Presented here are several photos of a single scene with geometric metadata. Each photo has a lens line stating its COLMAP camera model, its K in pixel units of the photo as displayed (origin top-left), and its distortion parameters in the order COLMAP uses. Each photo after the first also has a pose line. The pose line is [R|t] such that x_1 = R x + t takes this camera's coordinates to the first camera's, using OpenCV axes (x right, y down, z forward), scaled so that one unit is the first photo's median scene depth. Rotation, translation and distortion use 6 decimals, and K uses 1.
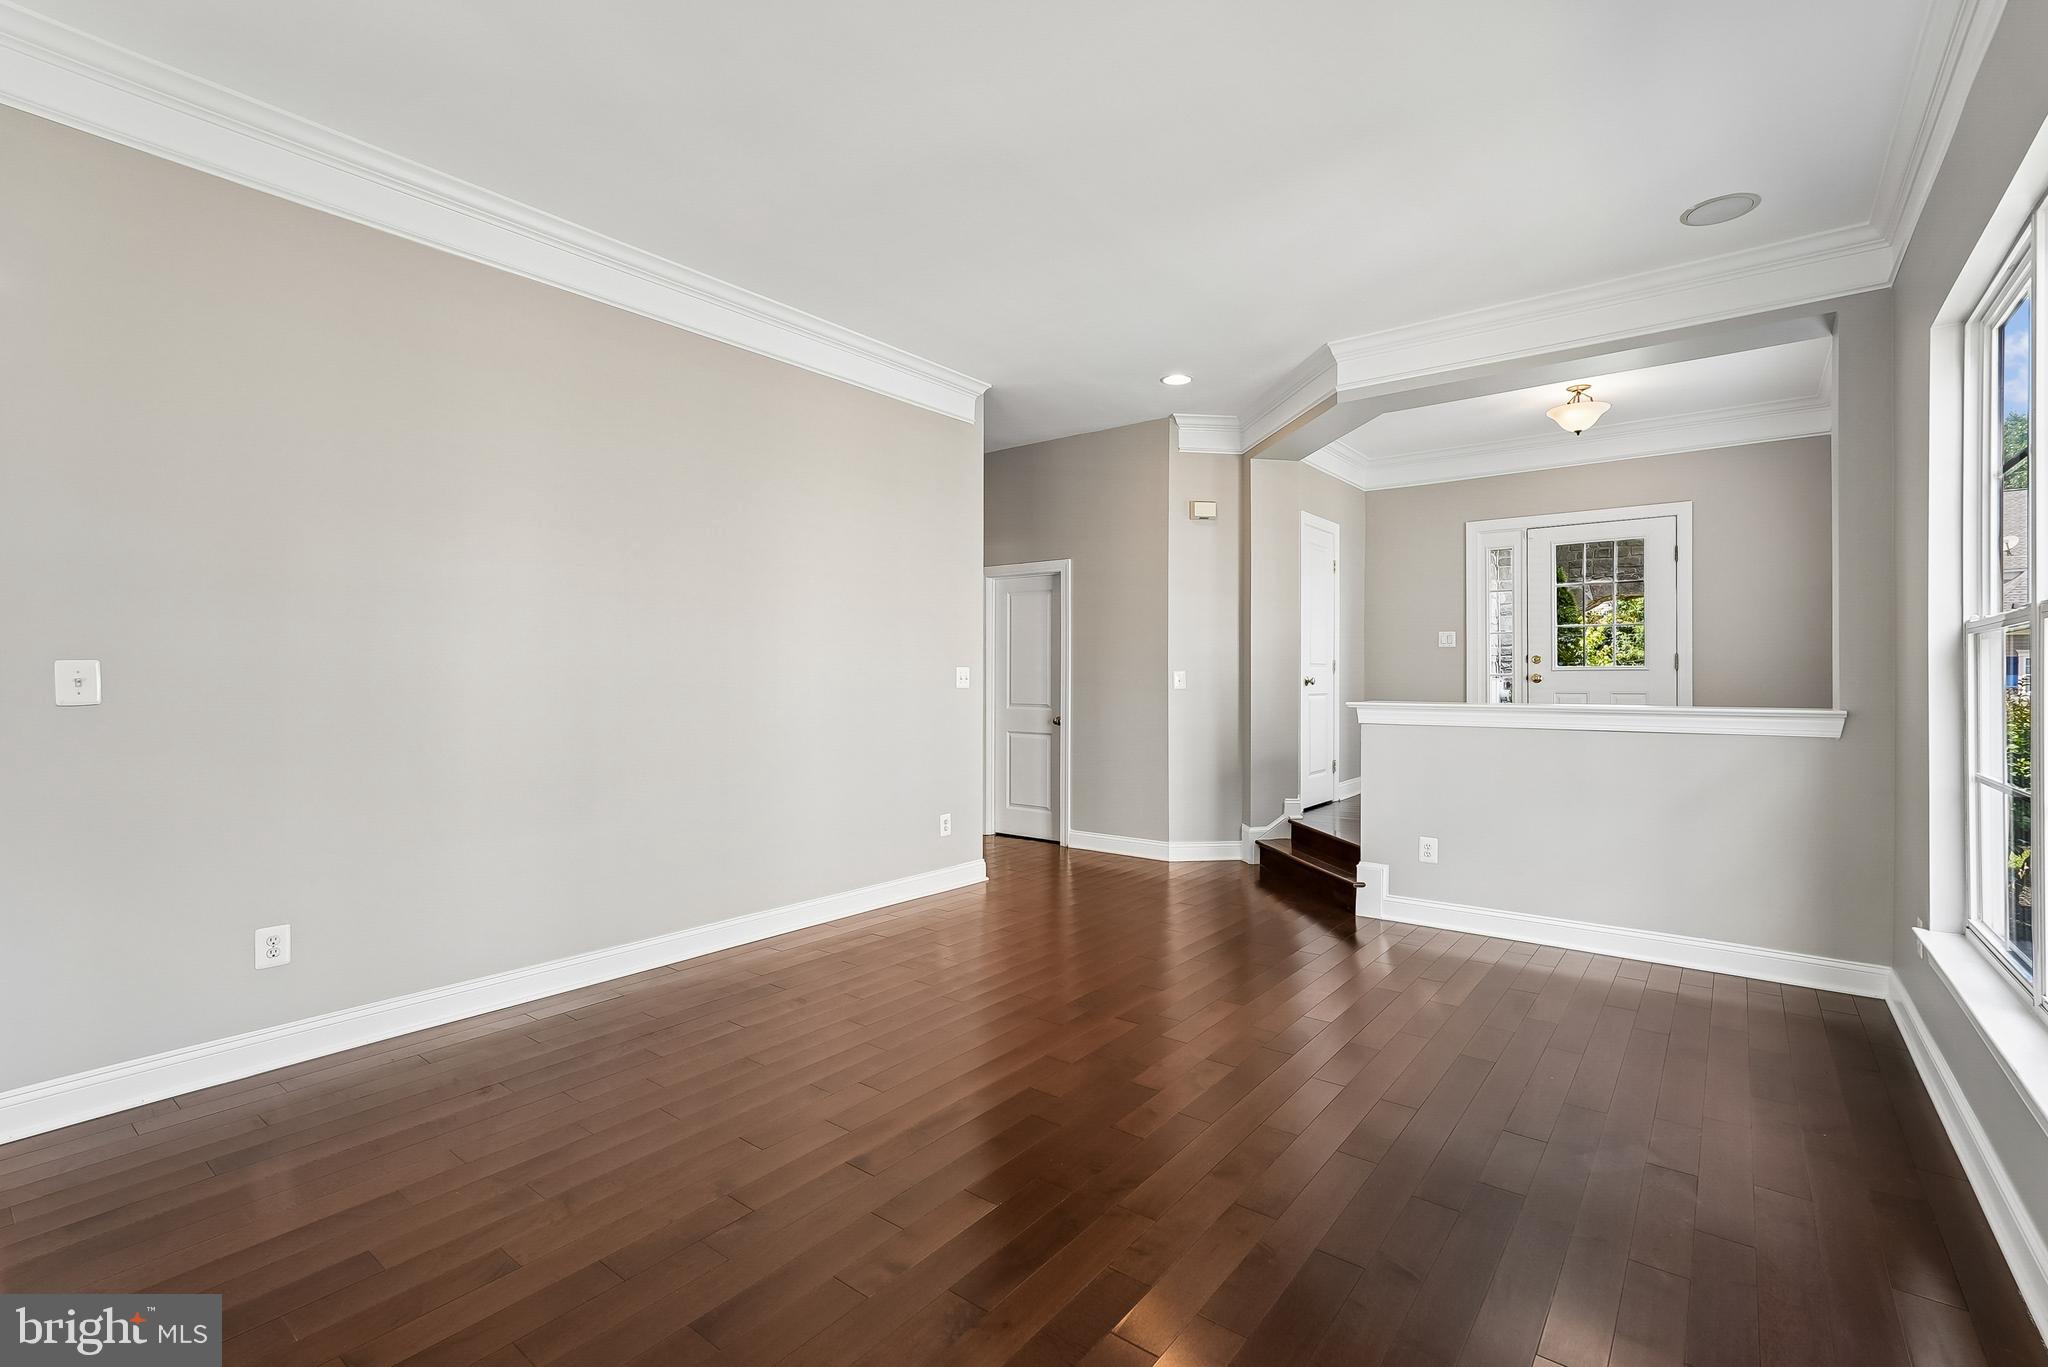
lens RADIAL K [[920.6, 0, 1025.3], [0, 920.6, 674.2], [0, 0, 1]] dist [0.000603, 0.002448]
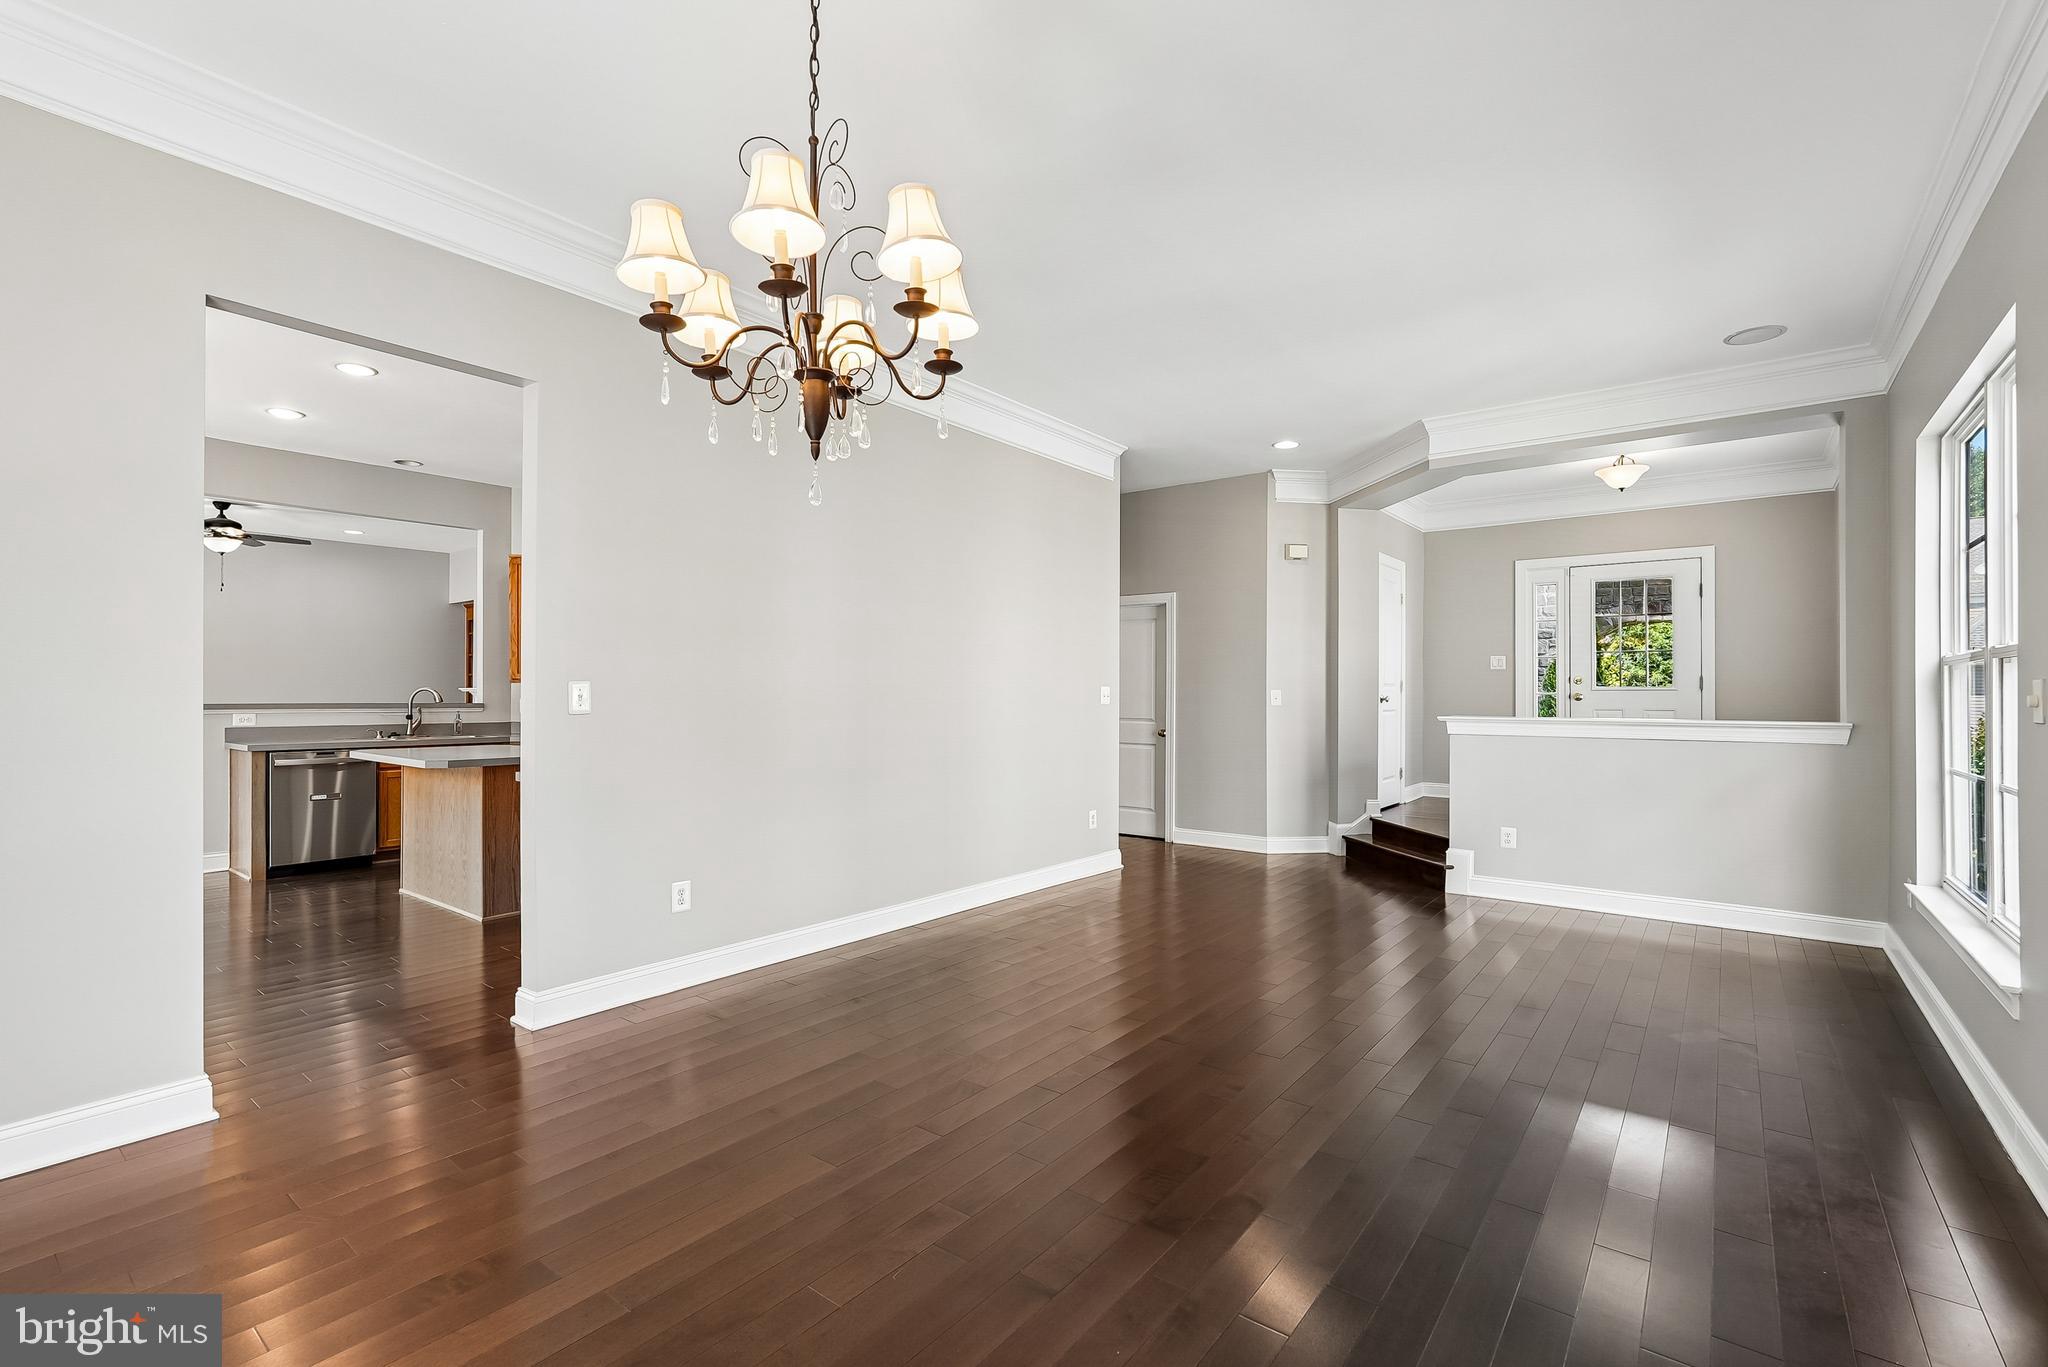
lens RADIAL K [[920.6, 0, 1027.2], [0, 920.6, 686.7], [0, 0, 1]] dist [0.000603, 0.002448]
pose [[0.999968, 0.002569, 0.007594, -0.176625], [-0.002533, 0.999986, -0.004684, -0.001615], [-0.007606, 0.004665, 0.999960, -0.181363]]
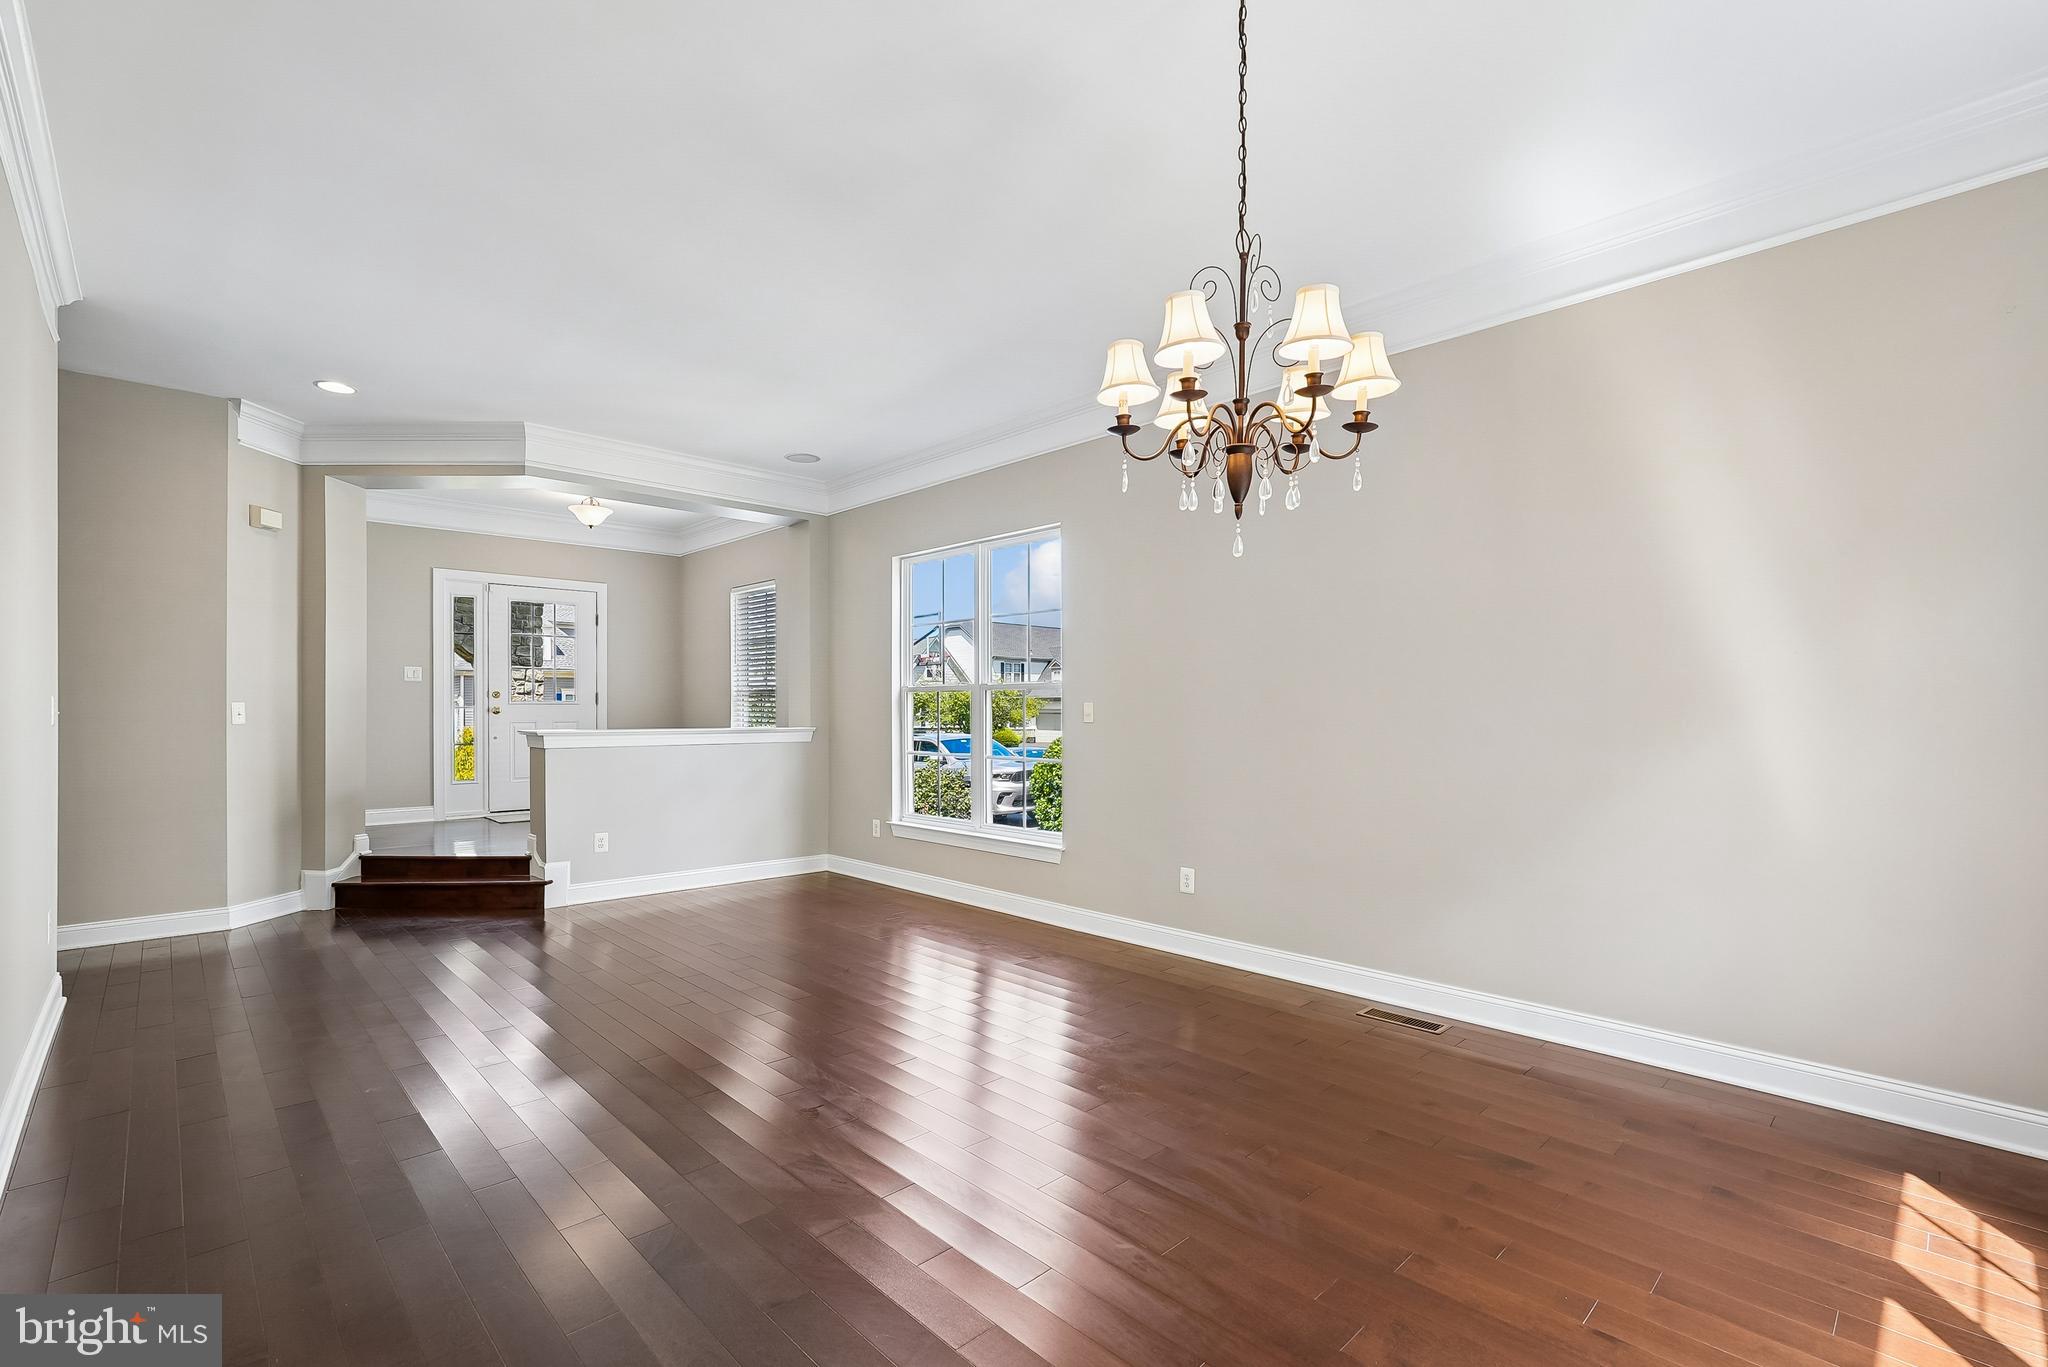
lens RADIAL K [[920.6, 0, 1027.4], [0, 920.6, 714.7], [0, 0, 1]] dist [0.000603, 0.002448]
pose [[0.155038, -0.006727, 0.987886, -0.639334], [-0.003624, 0.999966, 0.007378, -0.001495], [-0.987902, -0.004724, 0.155008, 0.171904]]
